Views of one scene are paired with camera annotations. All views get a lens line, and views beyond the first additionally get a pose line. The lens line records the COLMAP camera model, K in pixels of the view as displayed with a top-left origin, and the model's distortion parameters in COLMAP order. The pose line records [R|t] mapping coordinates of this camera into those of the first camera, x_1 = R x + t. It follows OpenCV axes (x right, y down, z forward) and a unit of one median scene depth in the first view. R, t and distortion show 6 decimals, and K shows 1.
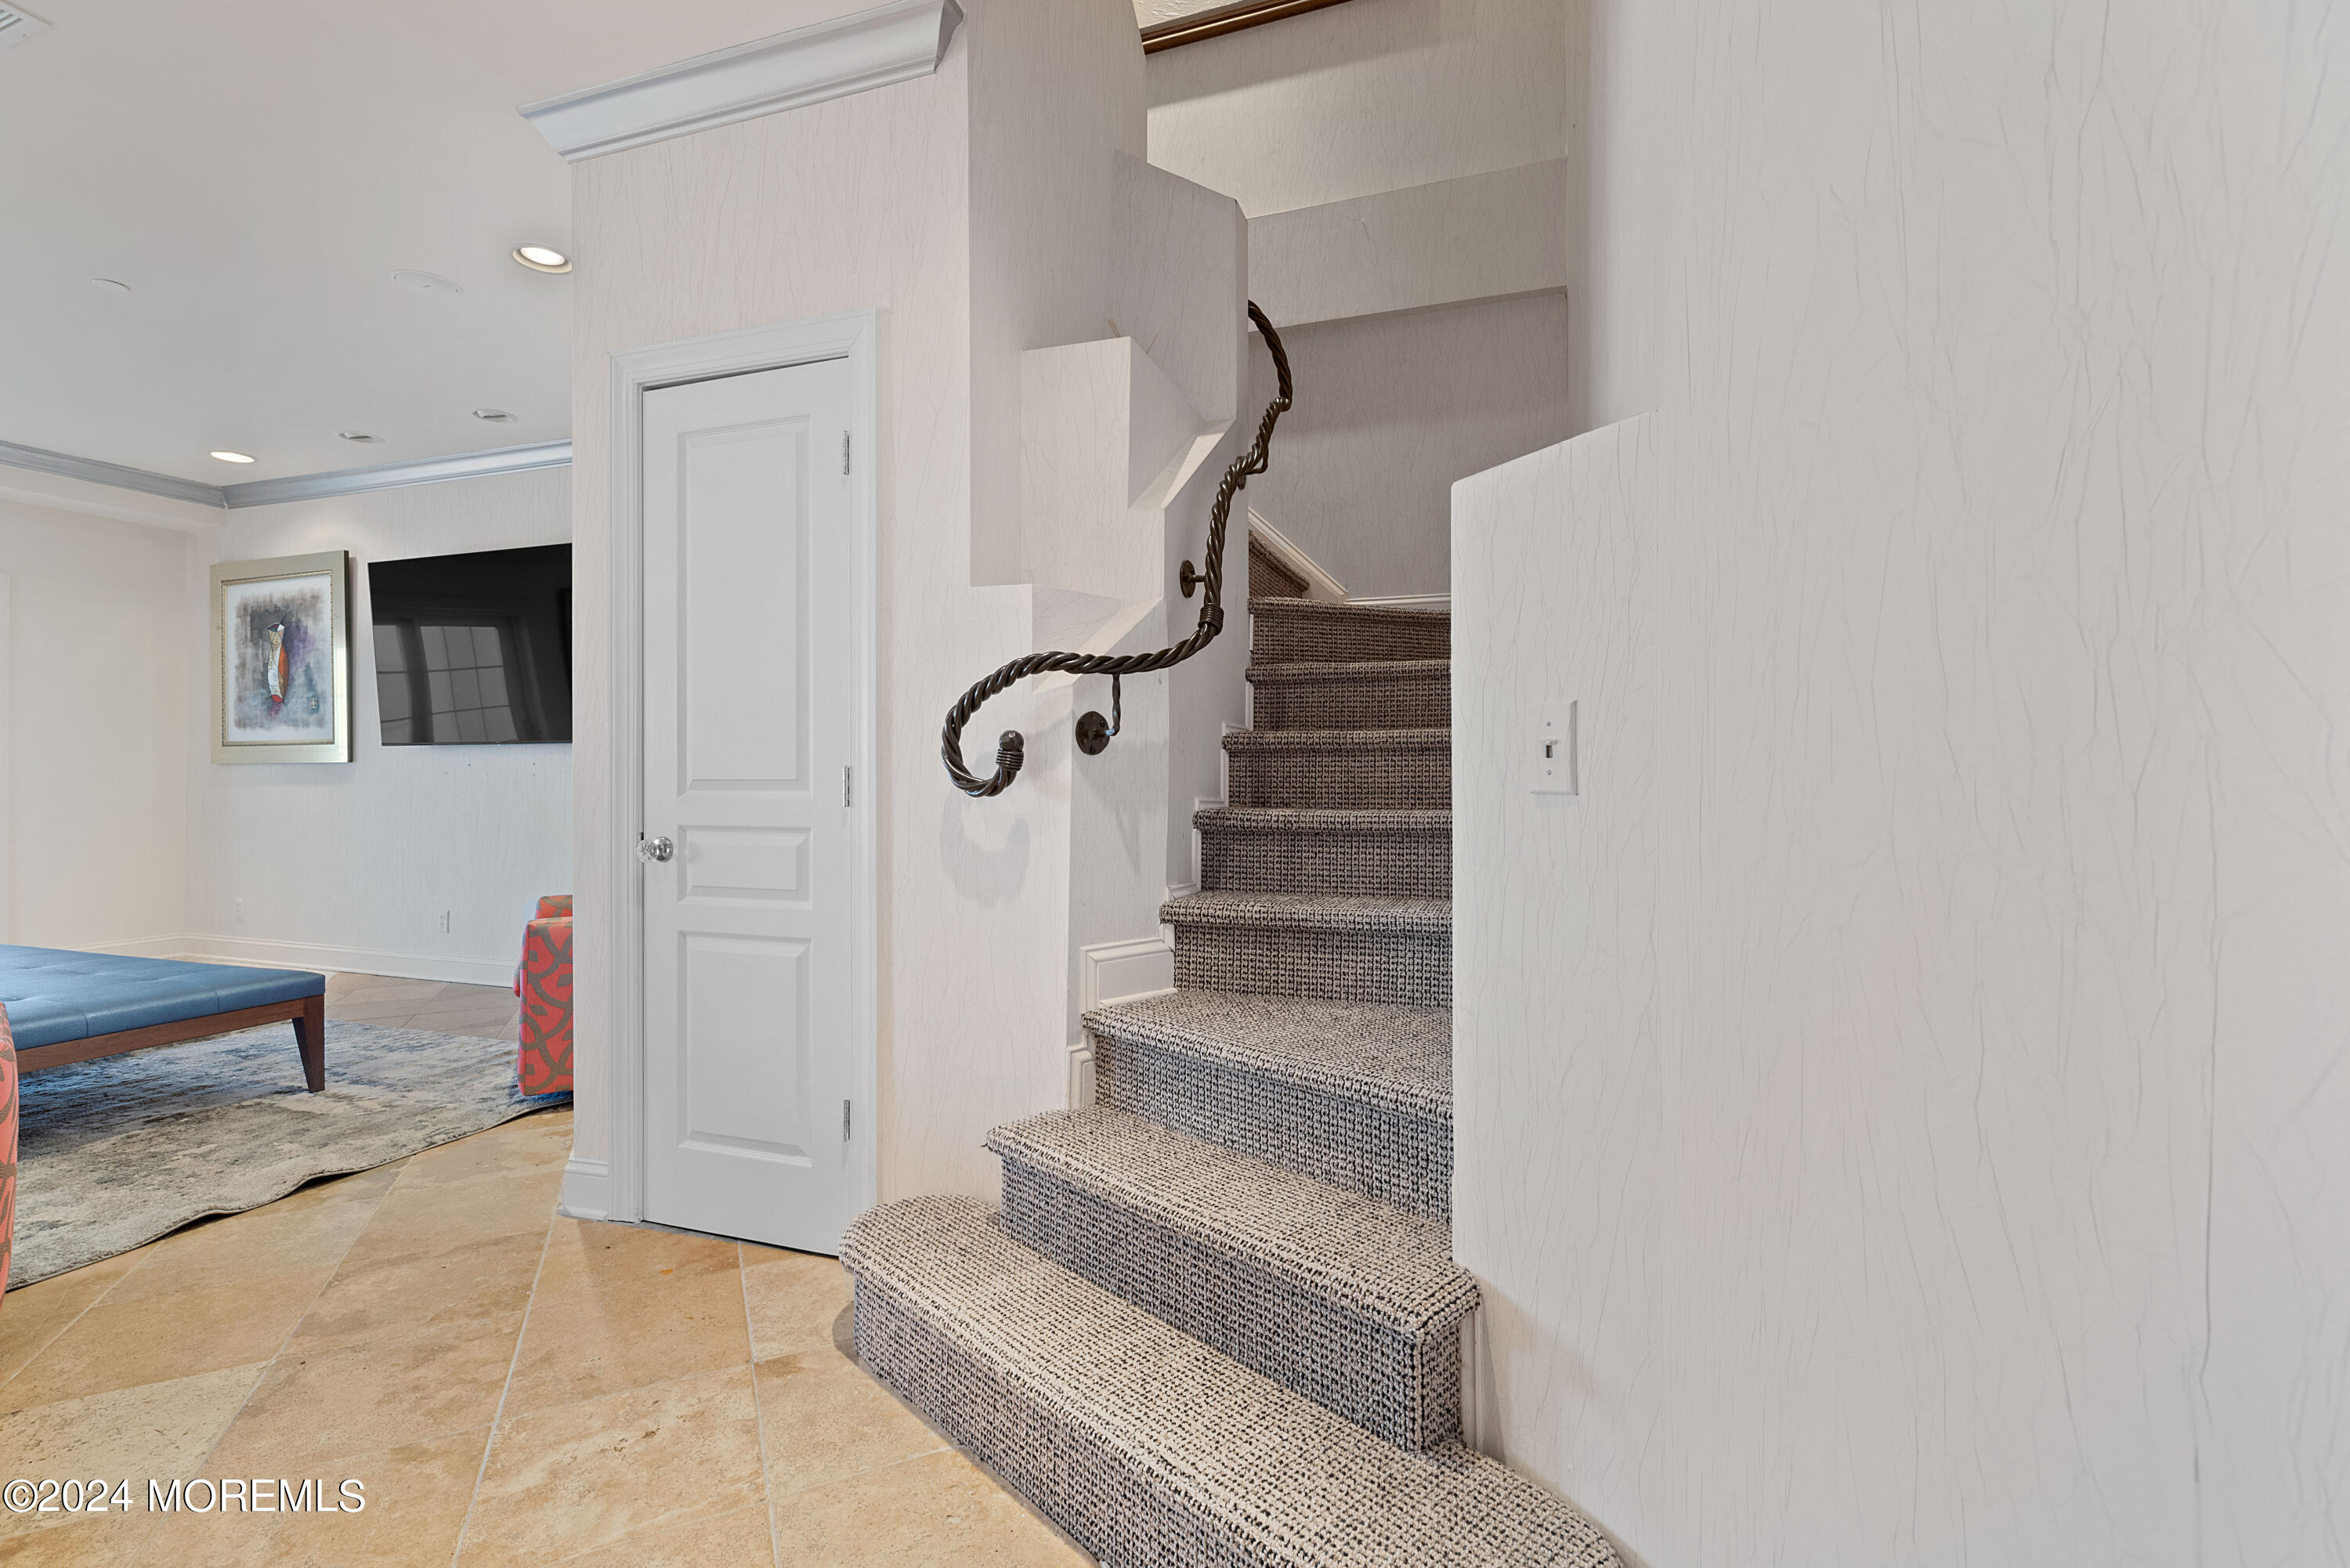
lens RADIAL K [[1003.8, 0, 1175.0], [0, 1003.8, 784.0], [0, 0, 1]] dist [0.000743, 0.000092]
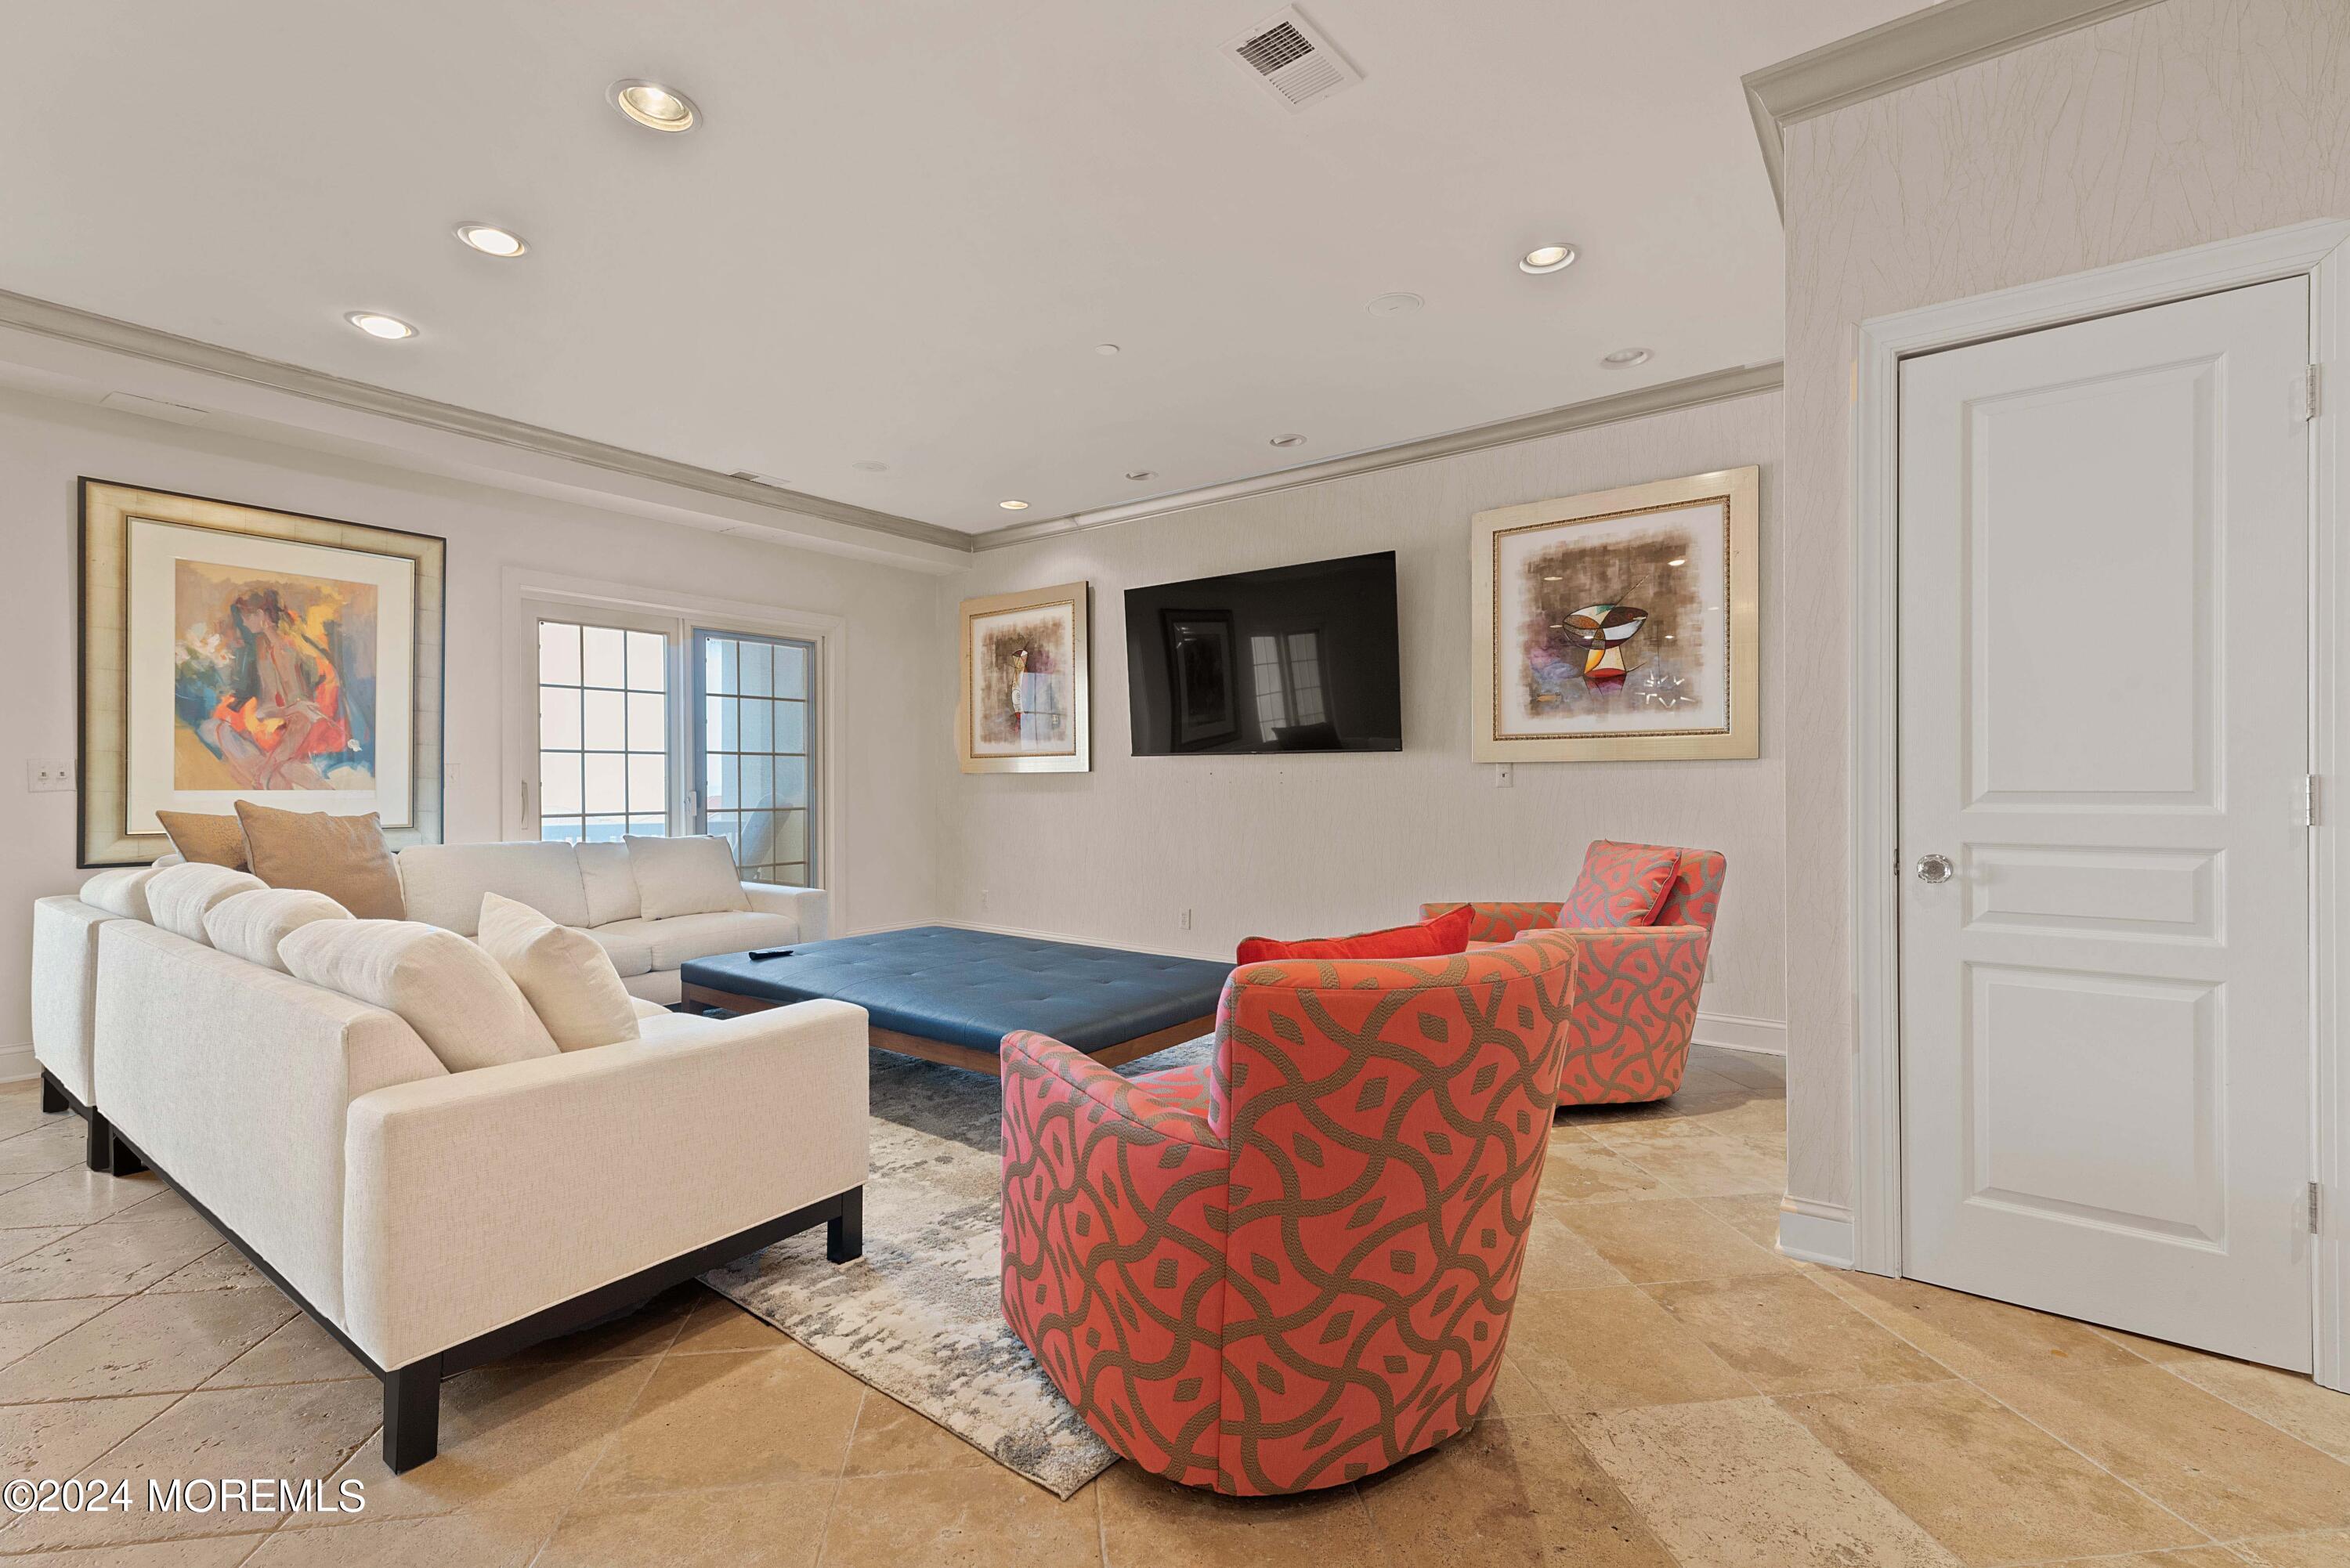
lens RADIAL K [[1008.1, 0, 1174.5], [0, 1008.1, 795.1], [0, 0, 1]] dist [0.003051, 0.000647]
pose [[0.947576, 0.001541, -0.319526, -0.393743], [0.000908, 0.999971, 0.007517, -0.003602], [0.319528, -0.007413, 0.947548, -0.032475]]
